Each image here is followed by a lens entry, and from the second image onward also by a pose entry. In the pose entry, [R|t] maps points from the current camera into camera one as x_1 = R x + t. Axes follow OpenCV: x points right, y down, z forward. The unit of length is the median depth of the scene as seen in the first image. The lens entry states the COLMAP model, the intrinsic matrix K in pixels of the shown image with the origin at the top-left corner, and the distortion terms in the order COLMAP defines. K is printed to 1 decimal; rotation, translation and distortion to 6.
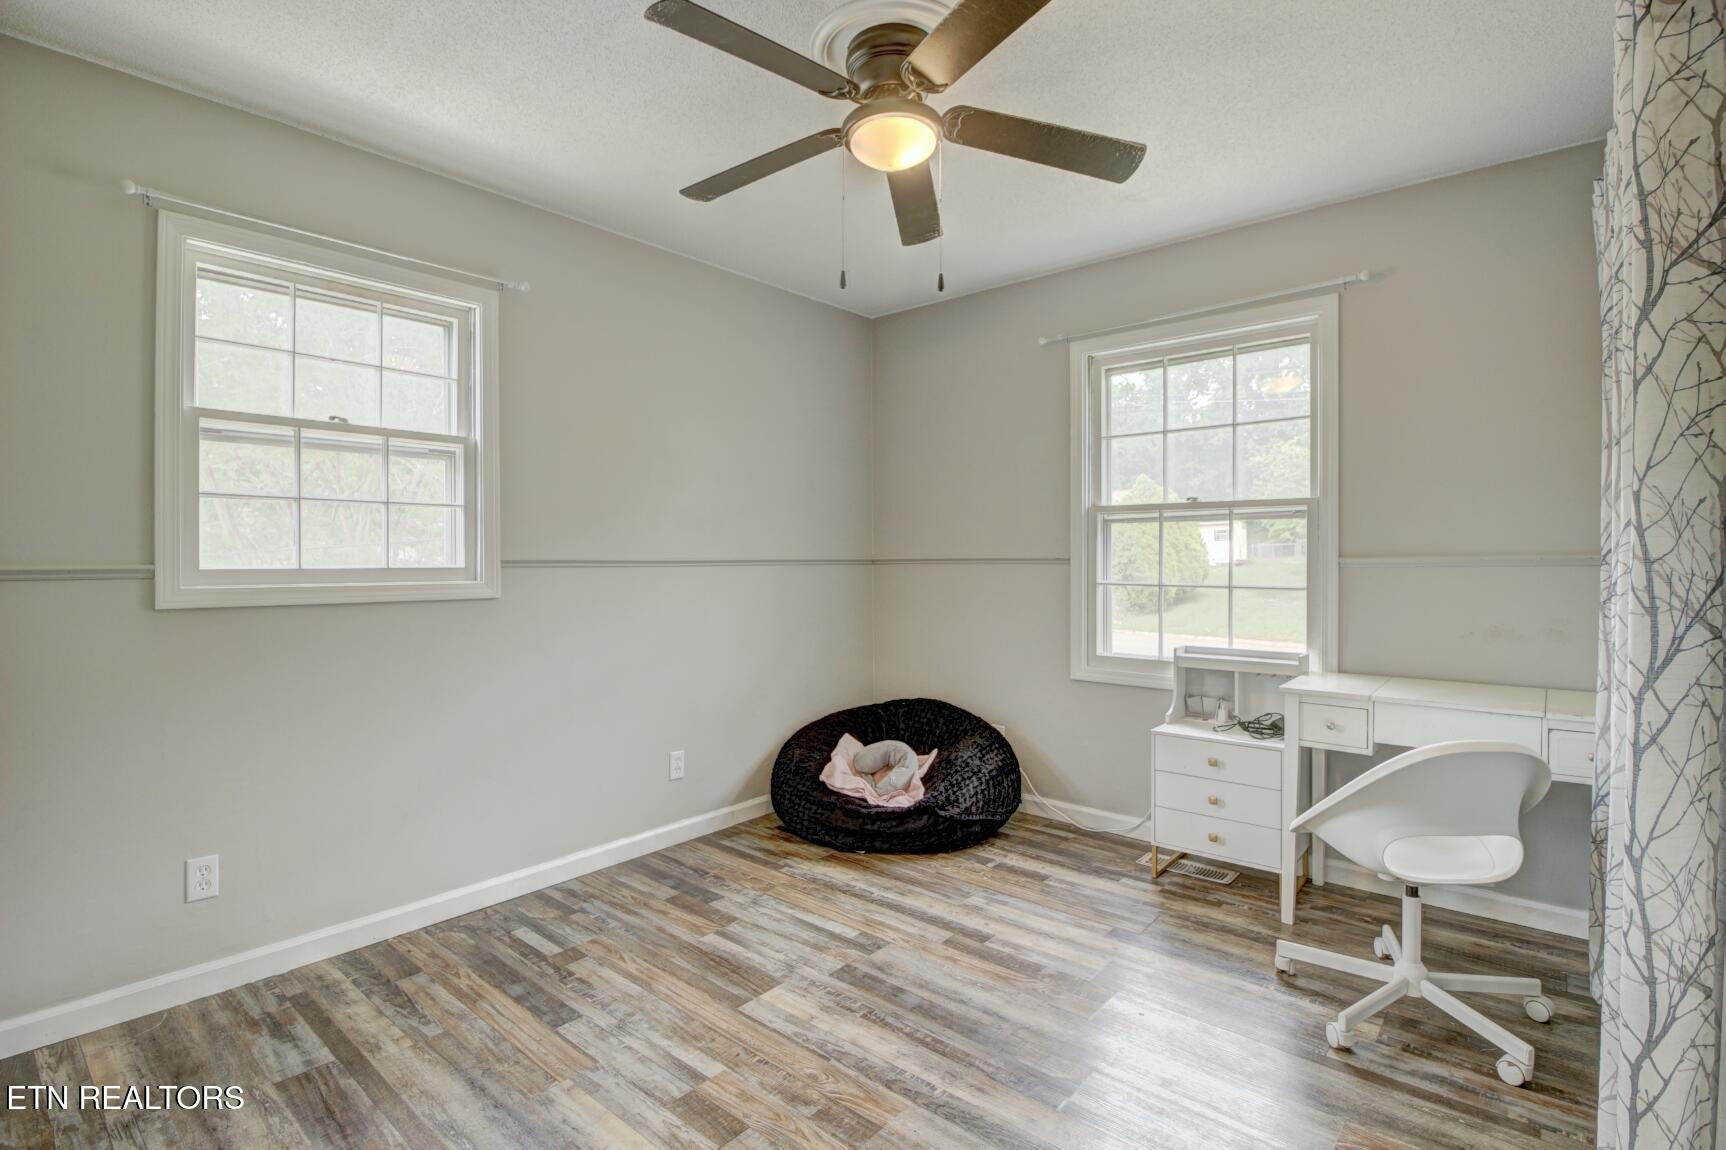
lens RADIAL K [[828.4, 0, 852.2], [0, 828.4, 562.6], [0, 0, 1]] dist [0.004760, 0.000418]
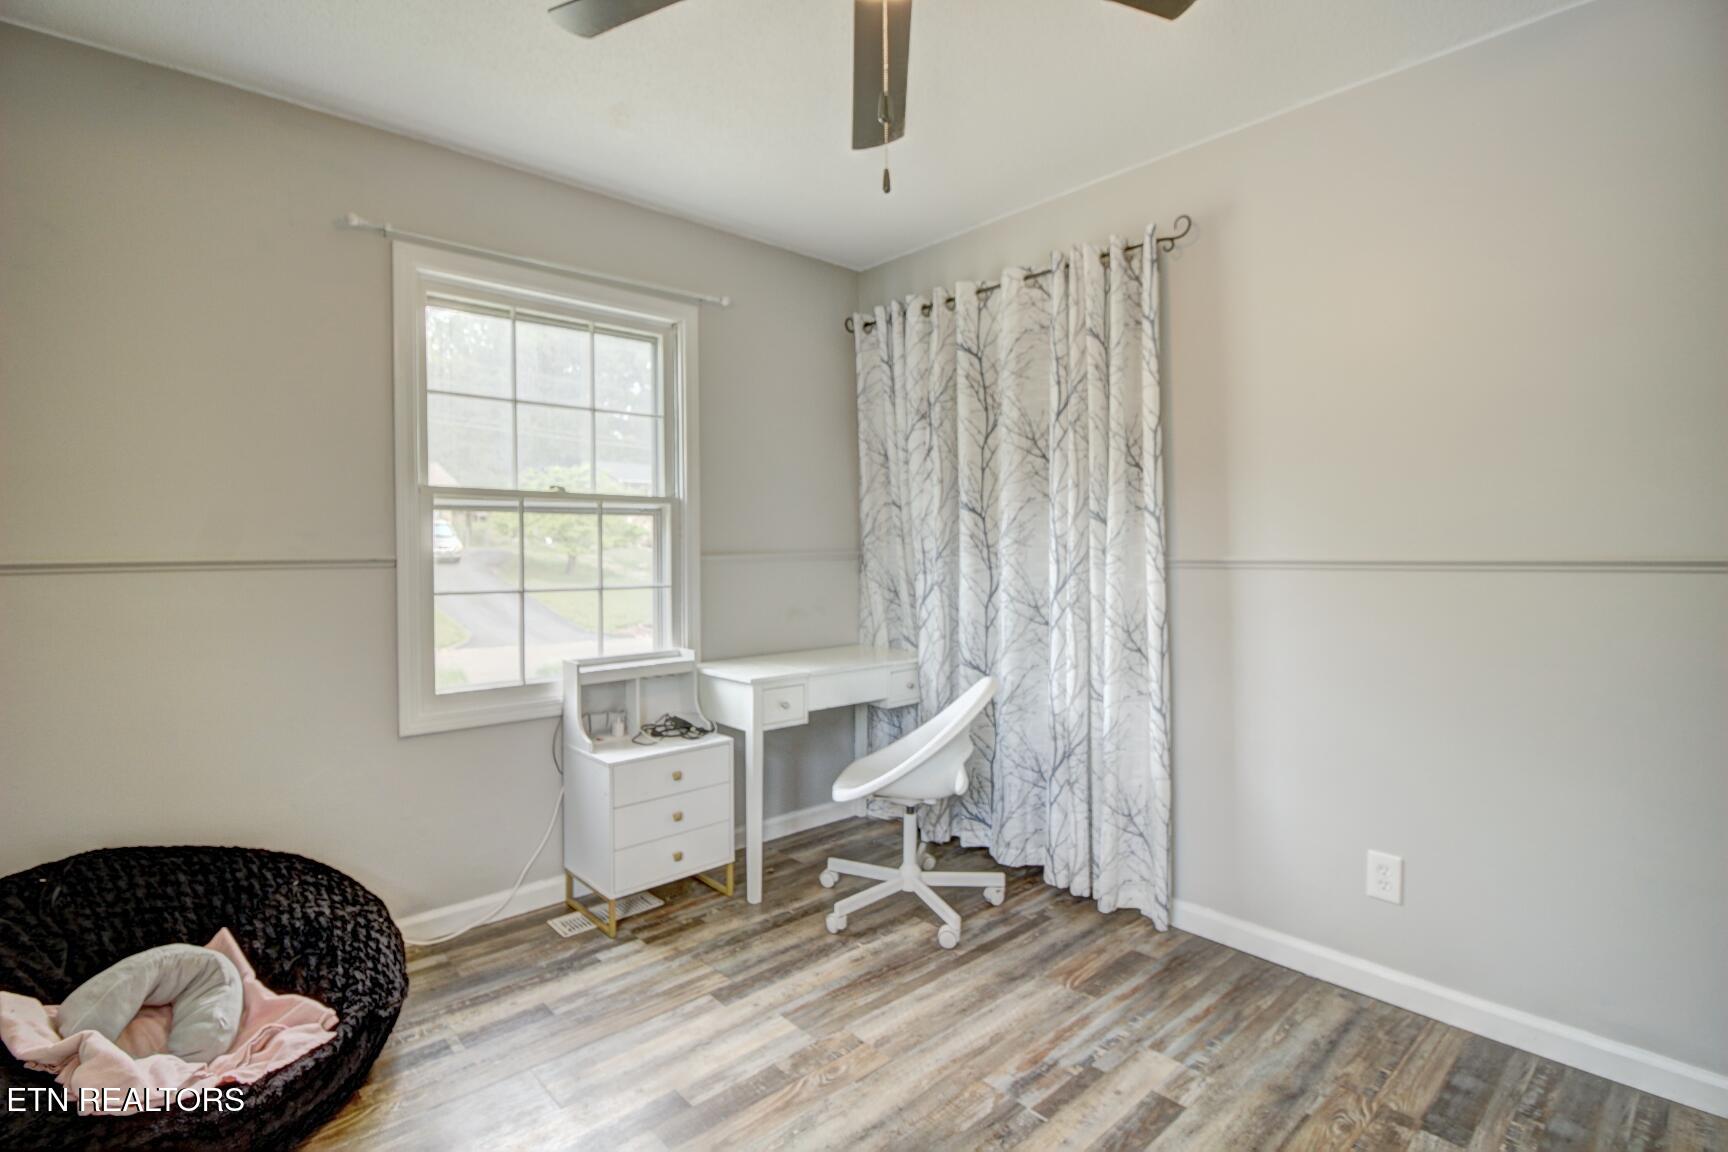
lens RADIAL K [[829.4, 0, 853.2], [0, 829.4, 563.6], [0, 0, 1]] dist [0.004760, 0.000418]
pose [[0.116924, -0.013813, 0.993045, -0.444118], [0.010515, 0.999864, 0.012670, -0.006820], [-0.993085, 0.008960, 0.117053, 0.664331]]
